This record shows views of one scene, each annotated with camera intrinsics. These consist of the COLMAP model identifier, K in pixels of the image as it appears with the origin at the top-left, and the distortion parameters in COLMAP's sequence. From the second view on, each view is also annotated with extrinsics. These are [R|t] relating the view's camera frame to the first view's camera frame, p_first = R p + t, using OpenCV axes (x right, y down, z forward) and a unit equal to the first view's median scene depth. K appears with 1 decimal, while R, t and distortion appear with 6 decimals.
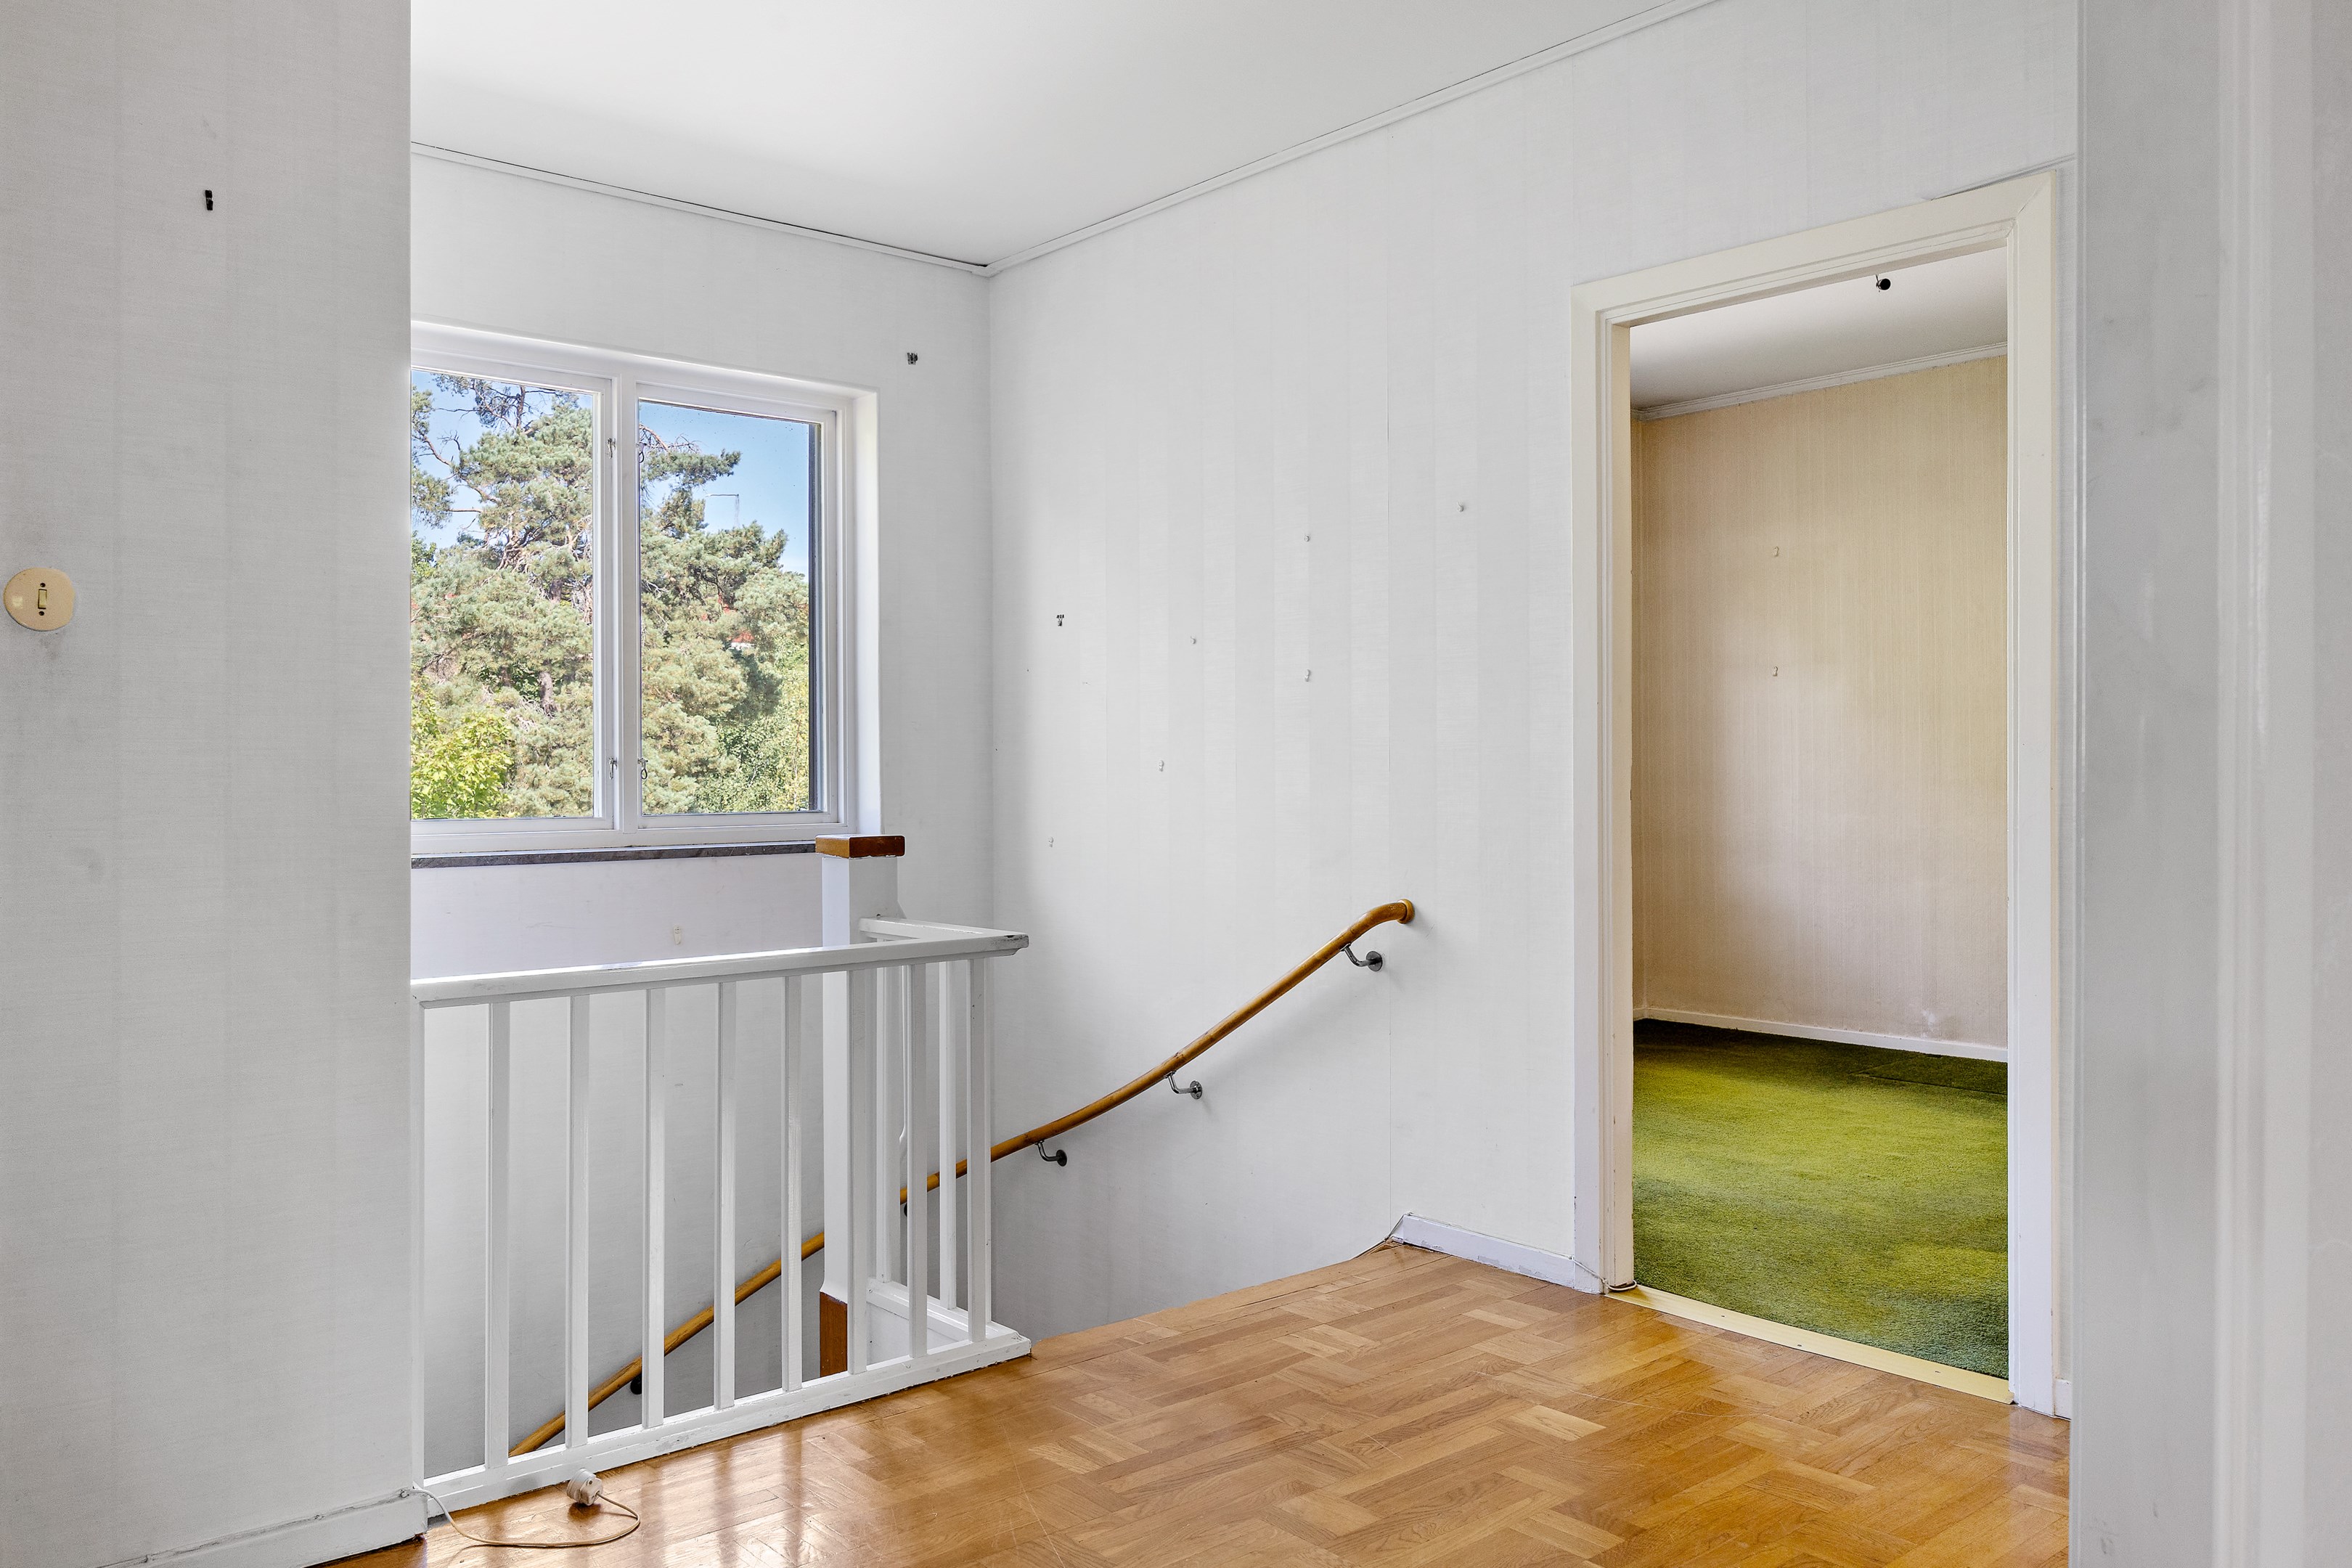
lens RADIAL K [[1759.7, 0, 1176.6], [0, 1759.7, 788.2], [0, 0, 1]] dist [0.005420, 0.000154]
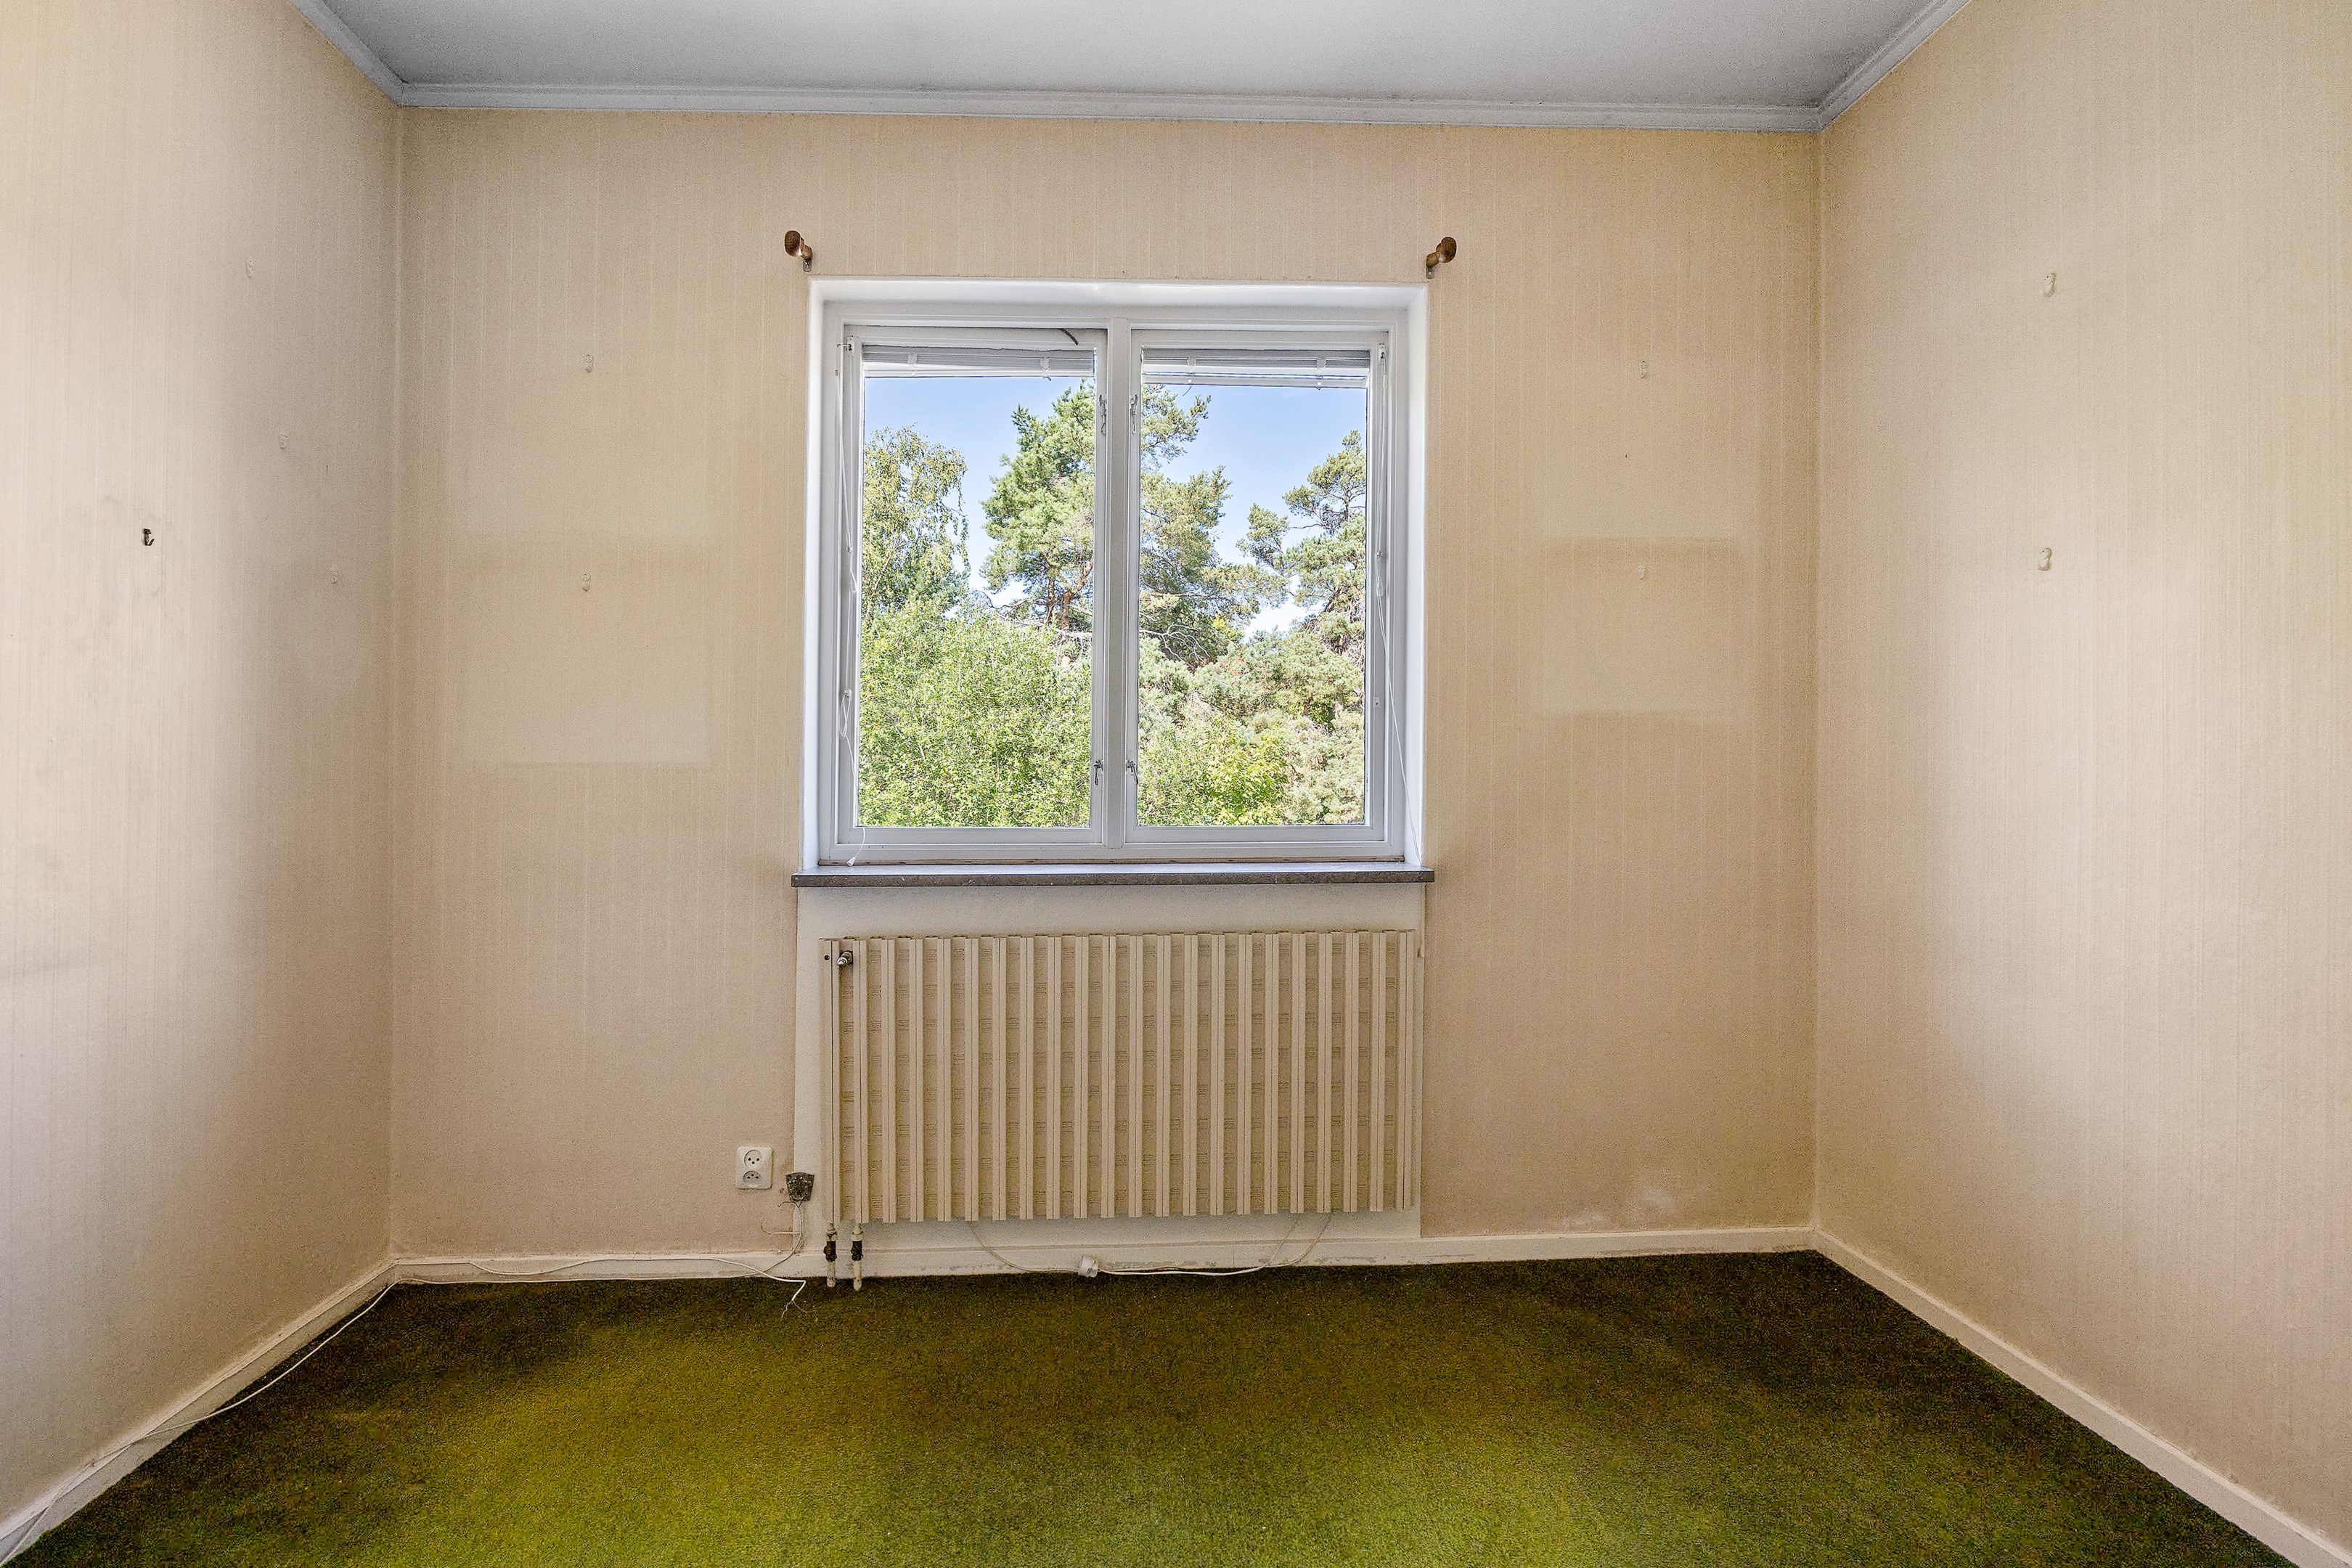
lens RADIAL K [[1154.8, 0, 1173.4], [0, 1154.8, 787.2], [0, 0, 1]] dist [-0.010508, 0.000068]
pose [[0.791245, 0.010479, -0.611410, 0.109350], [-0.009738, 0.999942, 0.004536, -0.002815], [0.611422, 0.002365, 0.791301, 0.205086]]
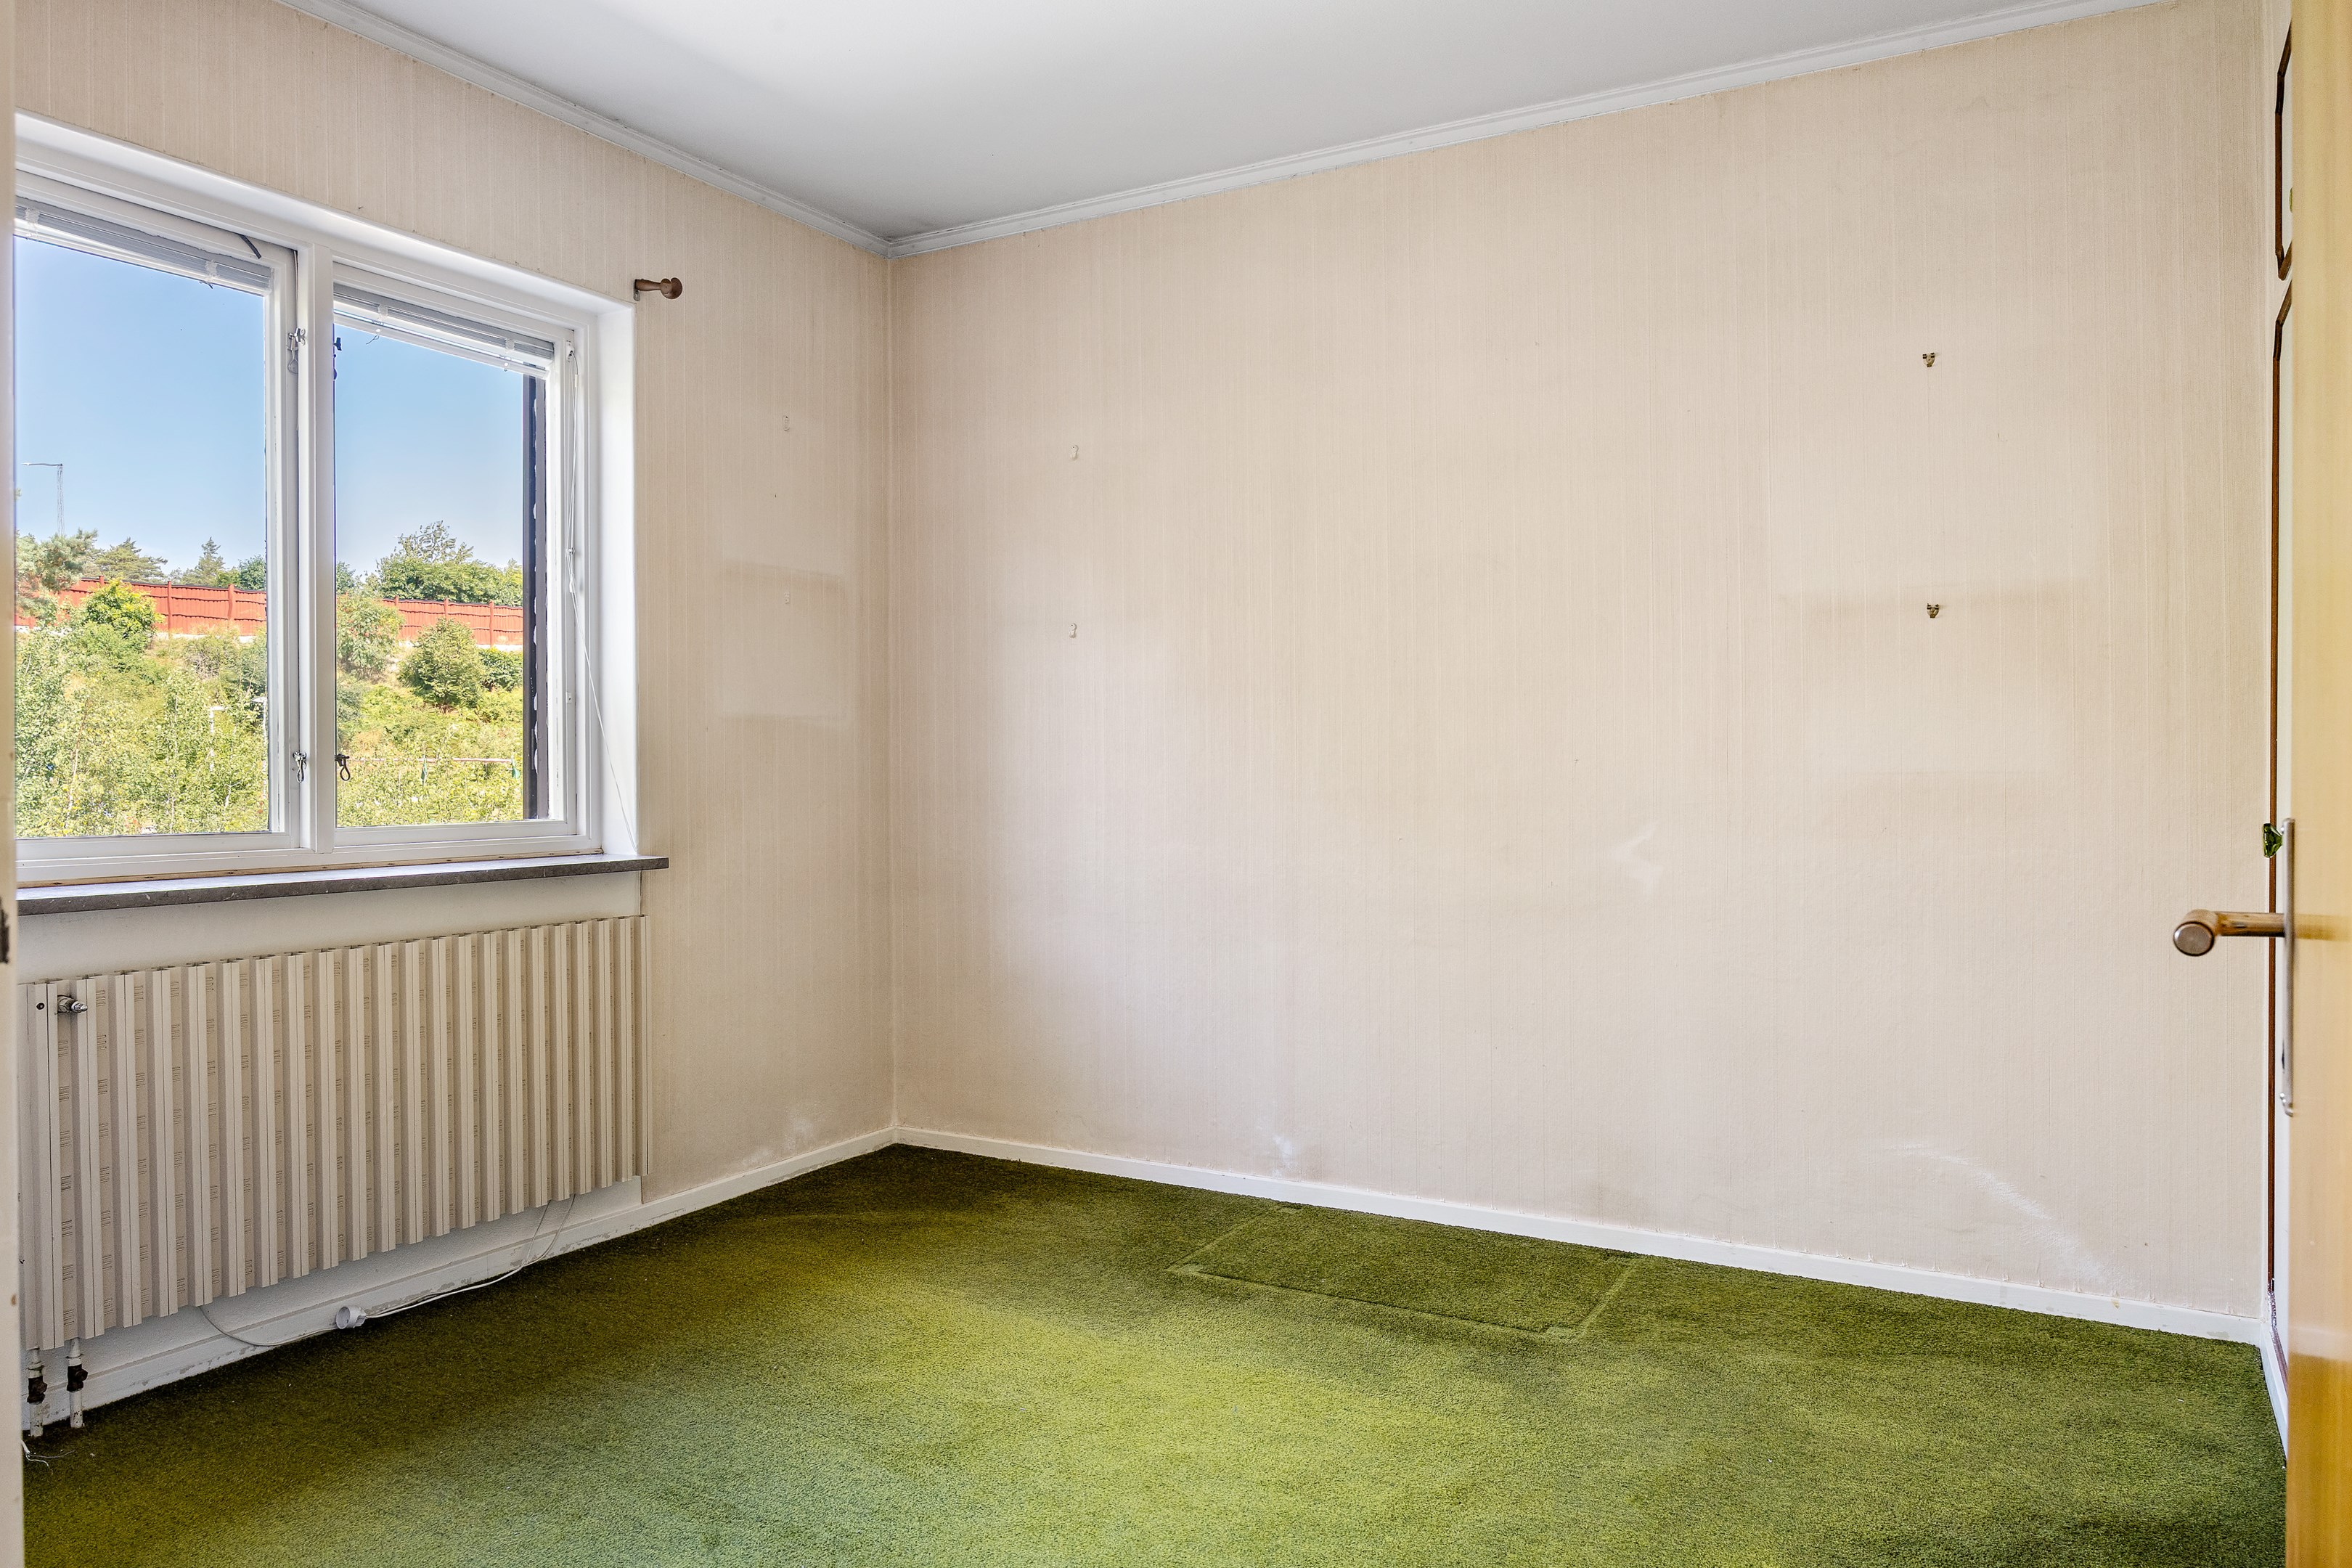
lens RADIAL K [[1559.5, 0, 1177.6], [0, 1559.5, 798.9], [0, 0, 1]] dist [0.001273, 0.002655]
pose [[0.939842, -0.000569, 0.341608, 0.055286], [-0.001817, 0.999976, 0.006665, -0.001856], [-0.341603, -0.006885, 0.939819, 0.135610]]
